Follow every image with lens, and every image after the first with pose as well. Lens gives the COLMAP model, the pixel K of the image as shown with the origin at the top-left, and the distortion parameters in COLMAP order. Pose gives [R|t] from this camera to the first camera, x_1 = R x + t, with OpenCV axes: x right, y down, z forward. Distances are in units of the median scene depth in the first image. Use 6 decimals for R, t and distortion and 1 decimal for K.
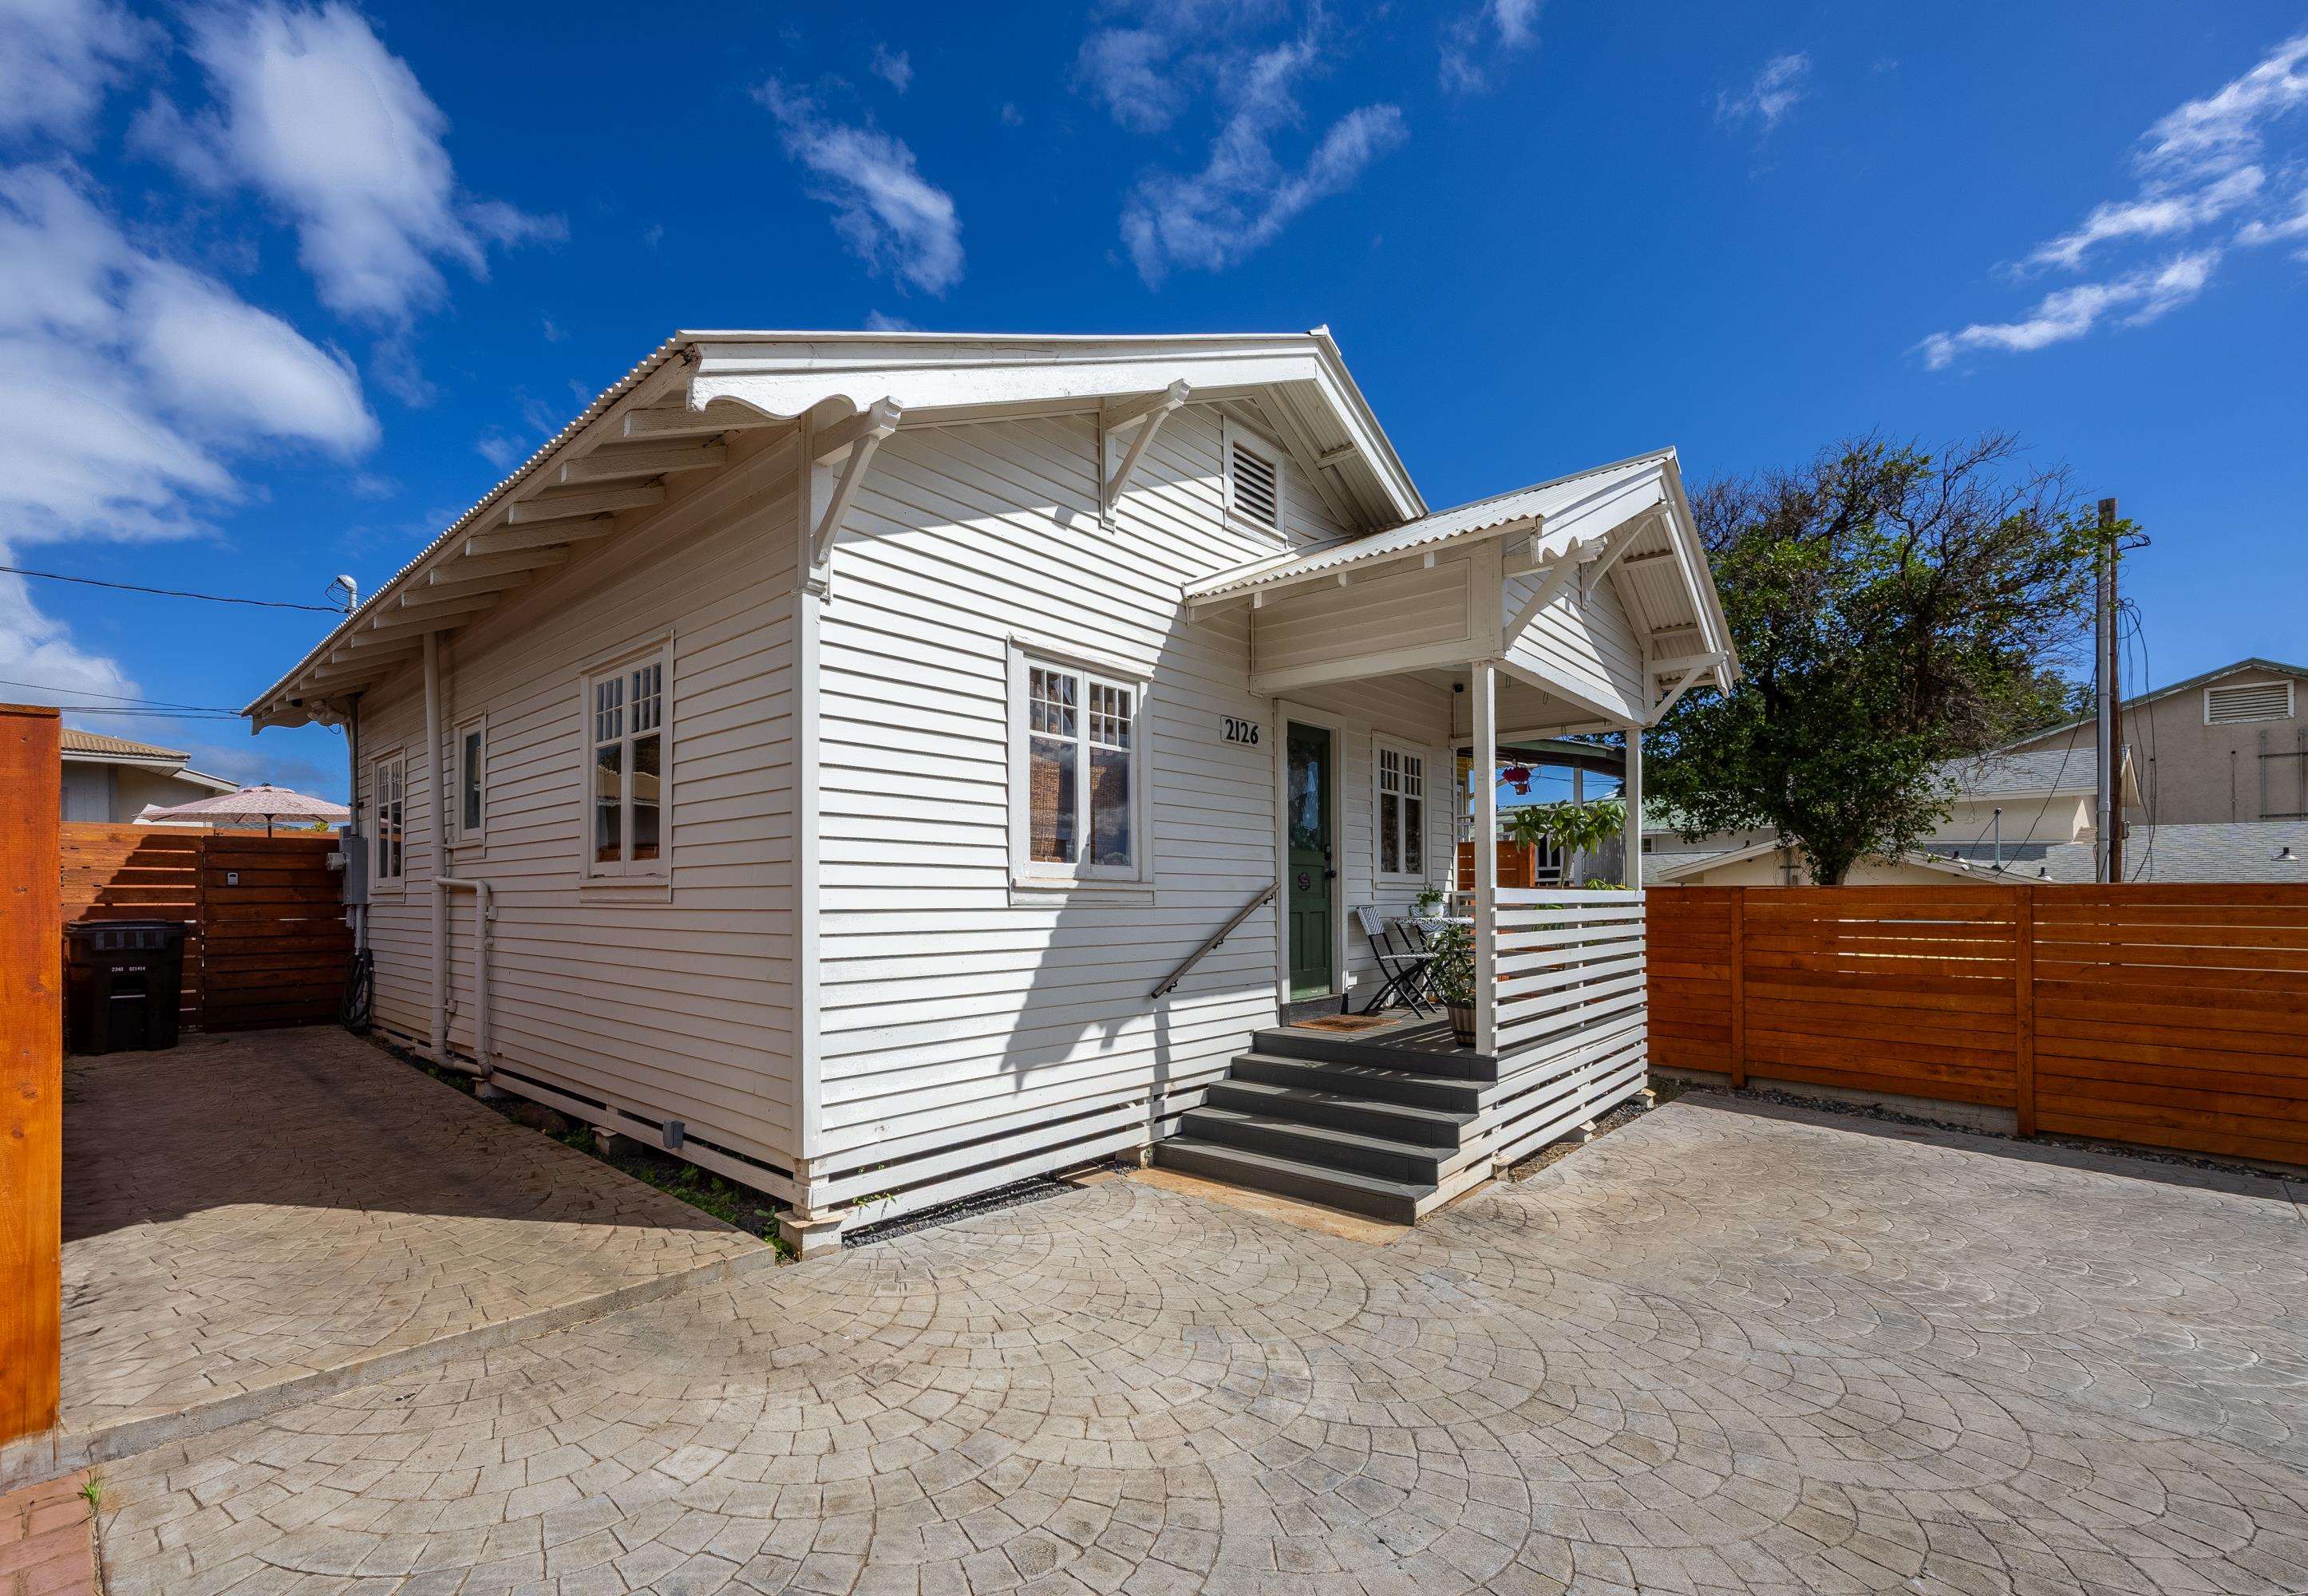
lens RADIAL K [[965.0, 0, 1077.9], [0, 965.0, 871.1], [0, 0, 1]] dist [0.000517, 0.000516]
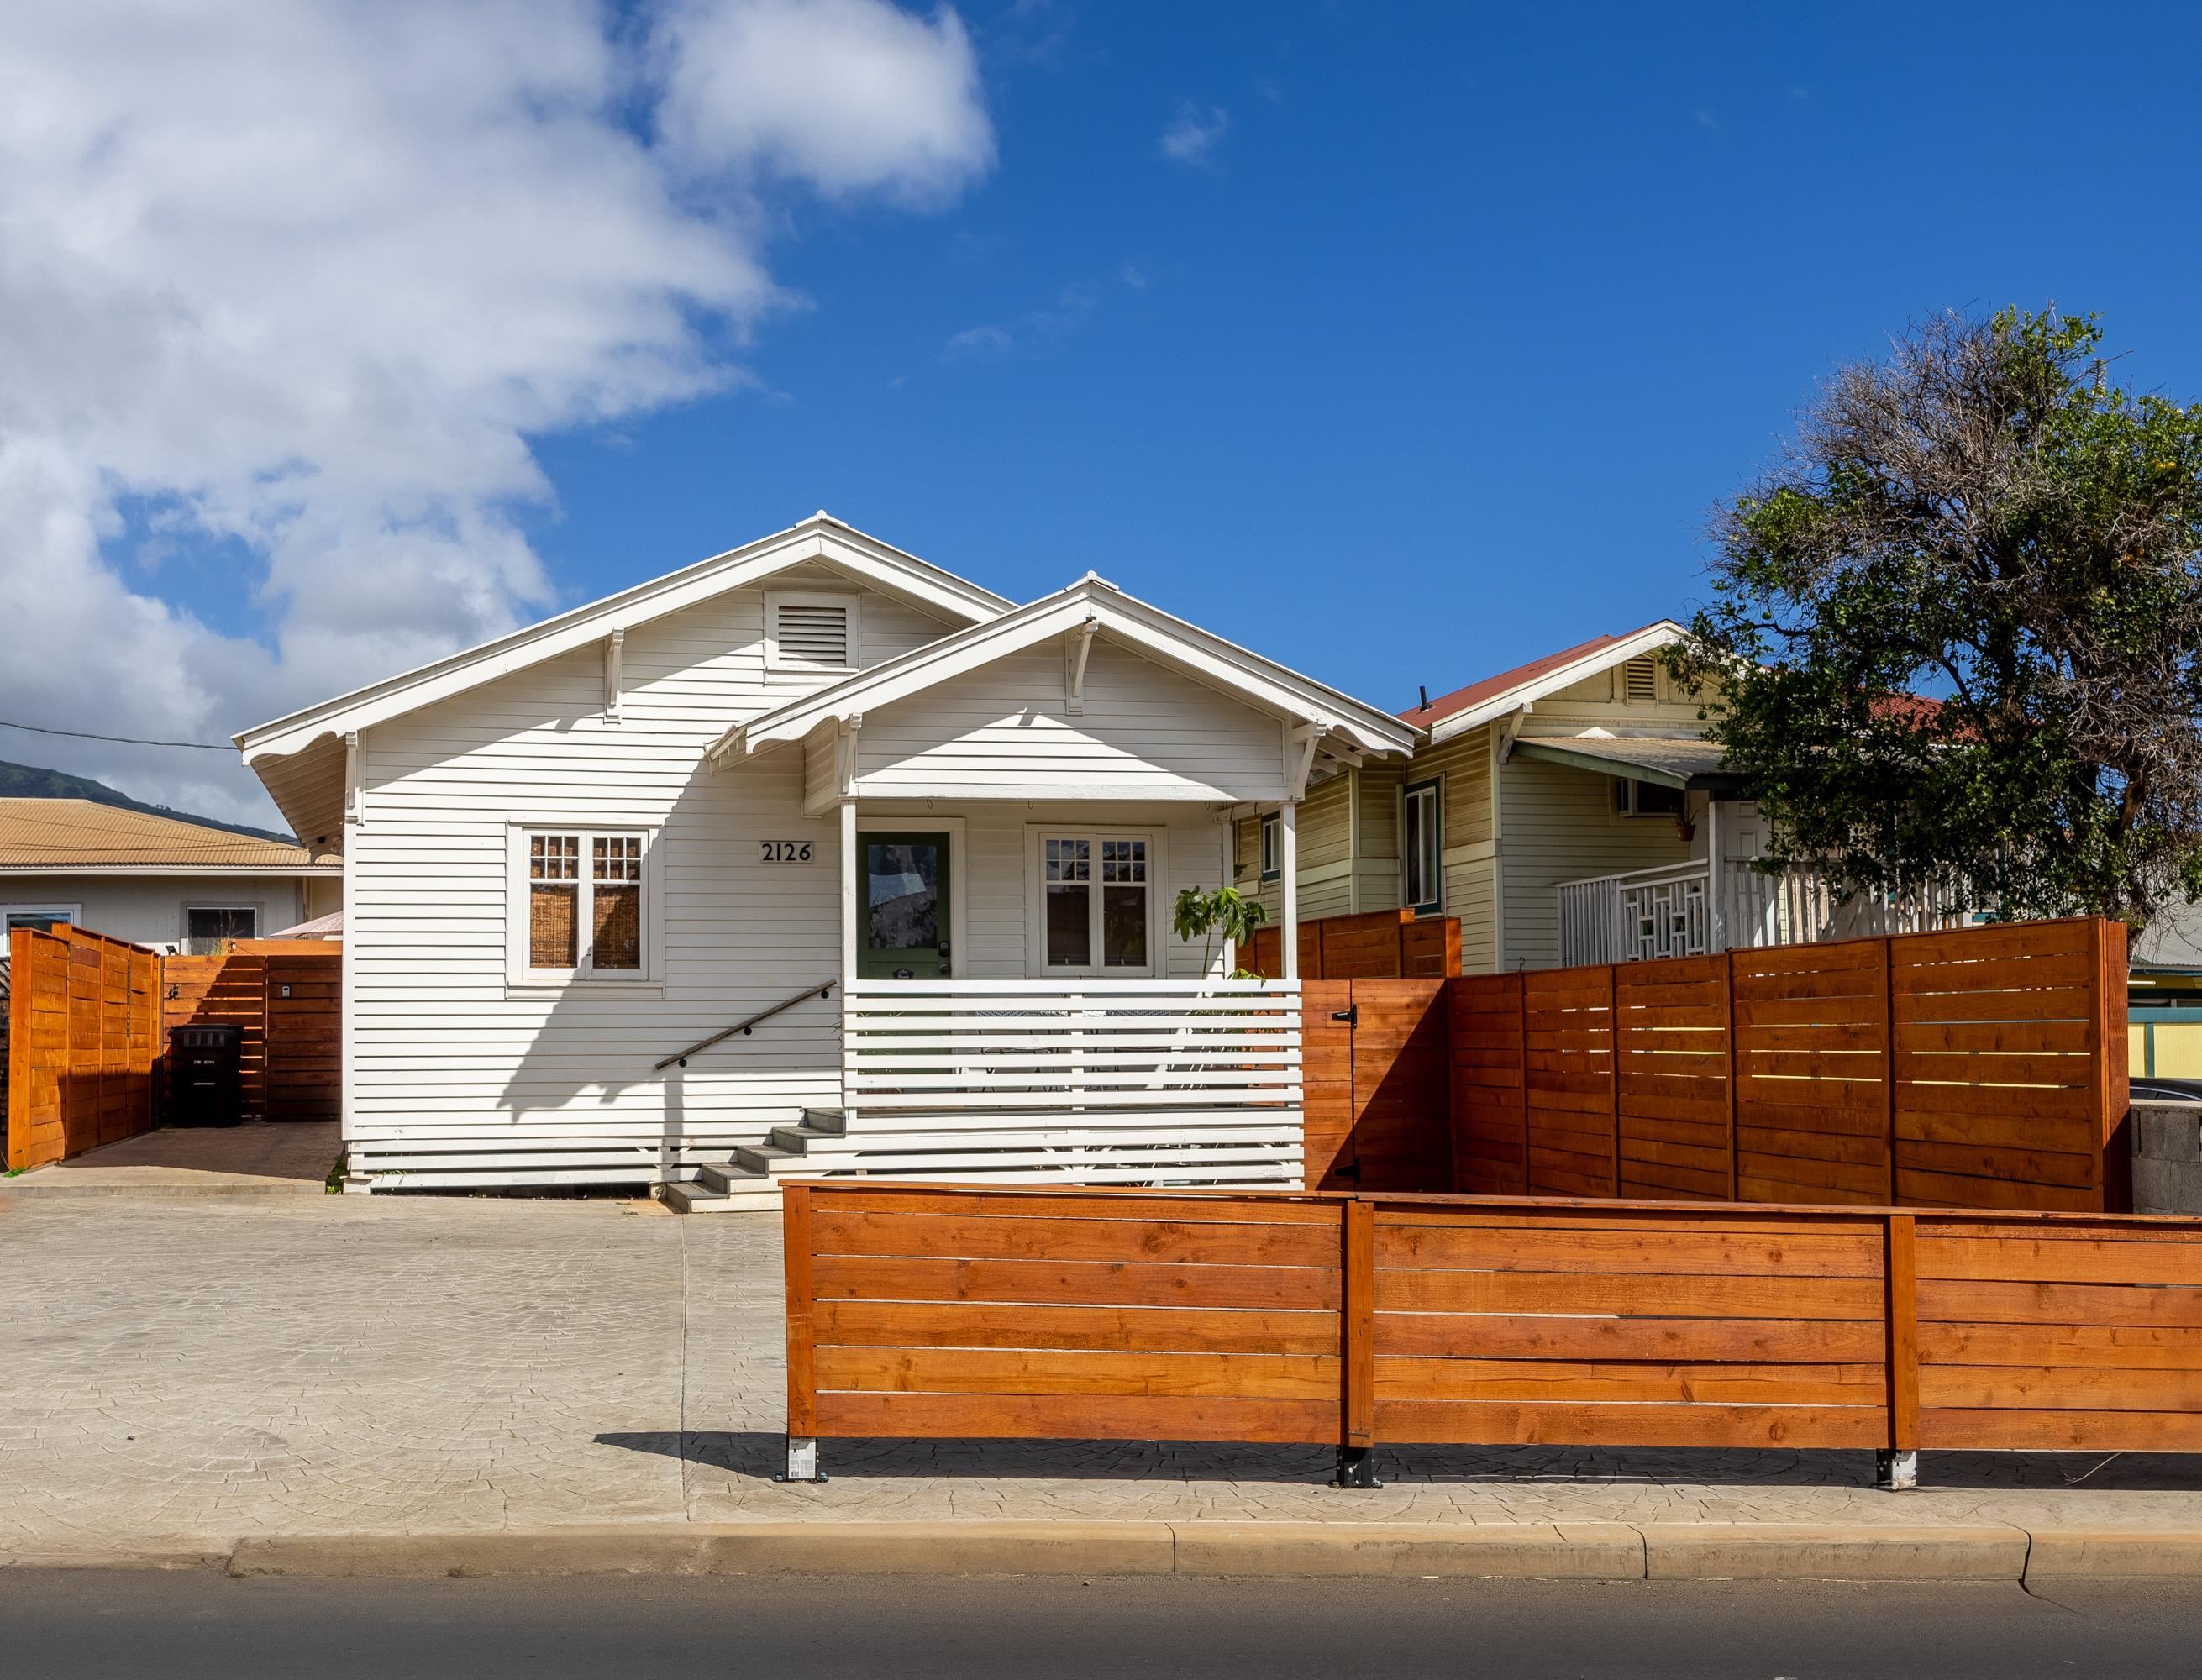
lens RADIAL K [[2232.3, 0, 1101.0], [0, 2232.3, 840.0], [0, 0, 1]] dist [-0.007388, 0.010624]
pose [[0.859995, -0.050122, -0.507836, 1.925752], [0.021617, 0.997850, -0.061878, 0.019028], [0.509845, 0.042237, 0.859229, -1.174100]]
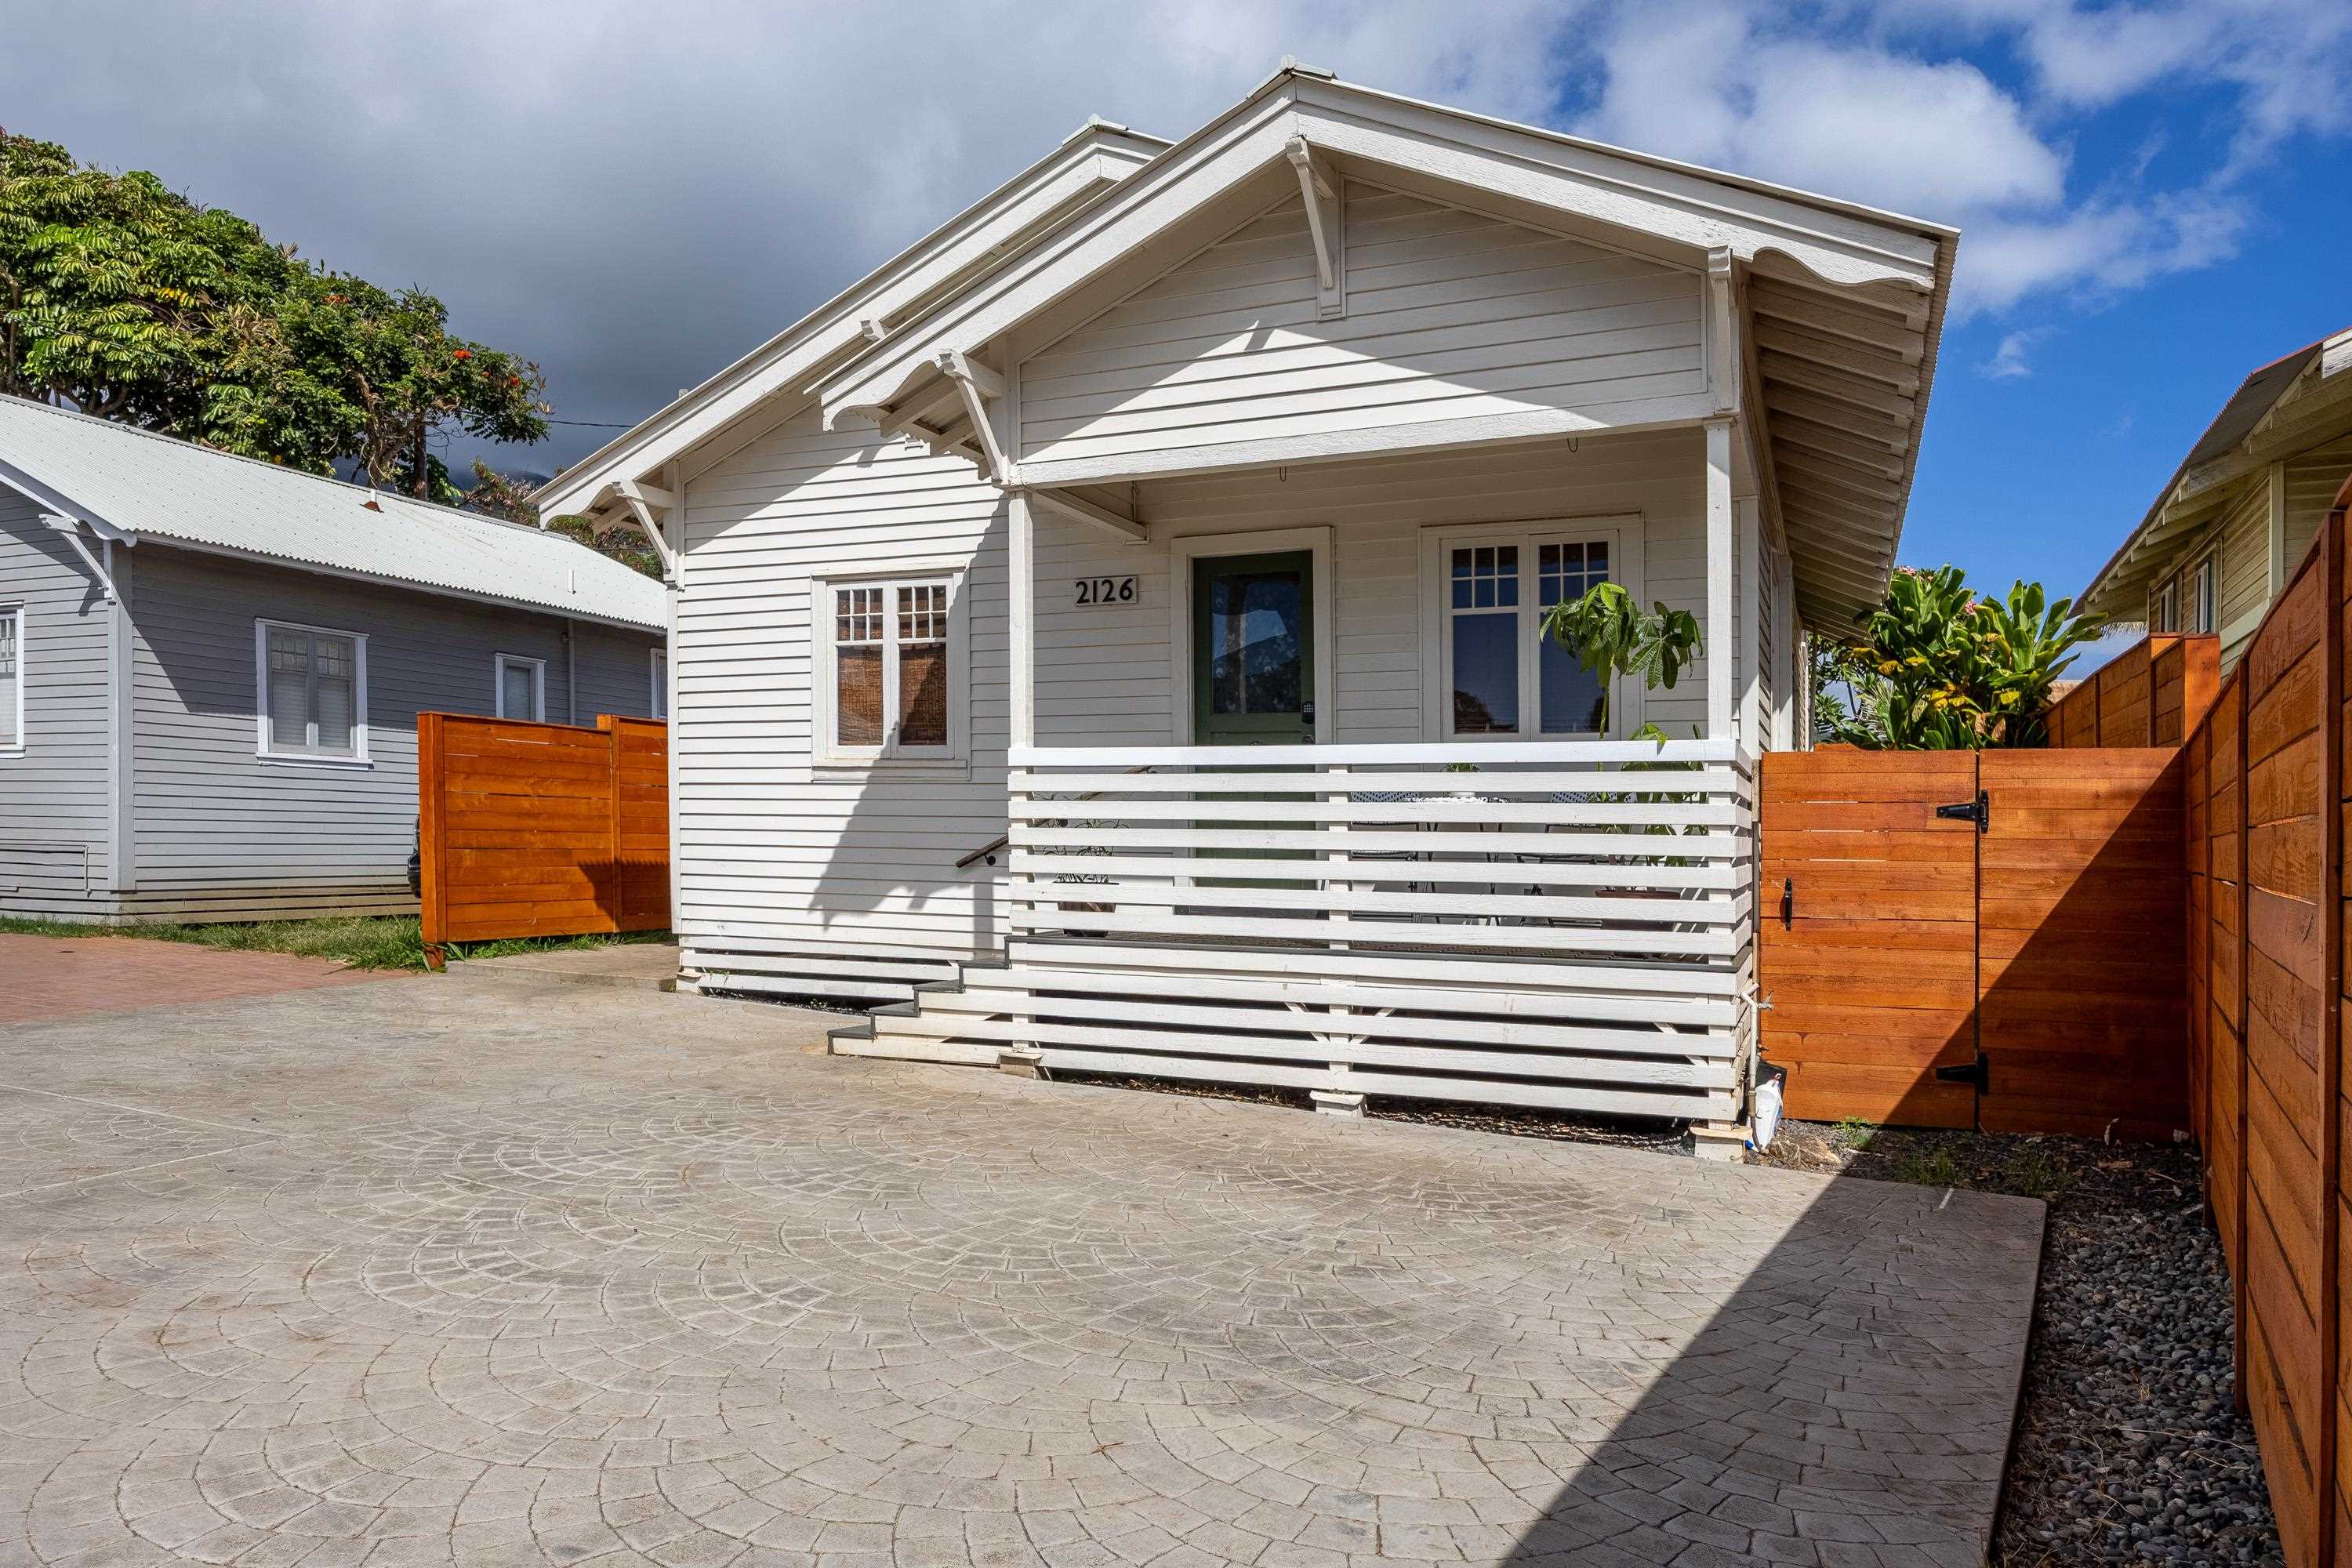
lens RADIAL K [[1577.6, 0, 1211.9], [0, 1577.6, 849.4], [0, 0, 1]] dist [0.001075, 0.000168]
pose [[0.353343, 0.009492, -0.935446, 1.626048], [0.013257, 0.999797, 0.015153, 0.079434], [0.935400, -0.017756, 0.353145, 0.577372]]
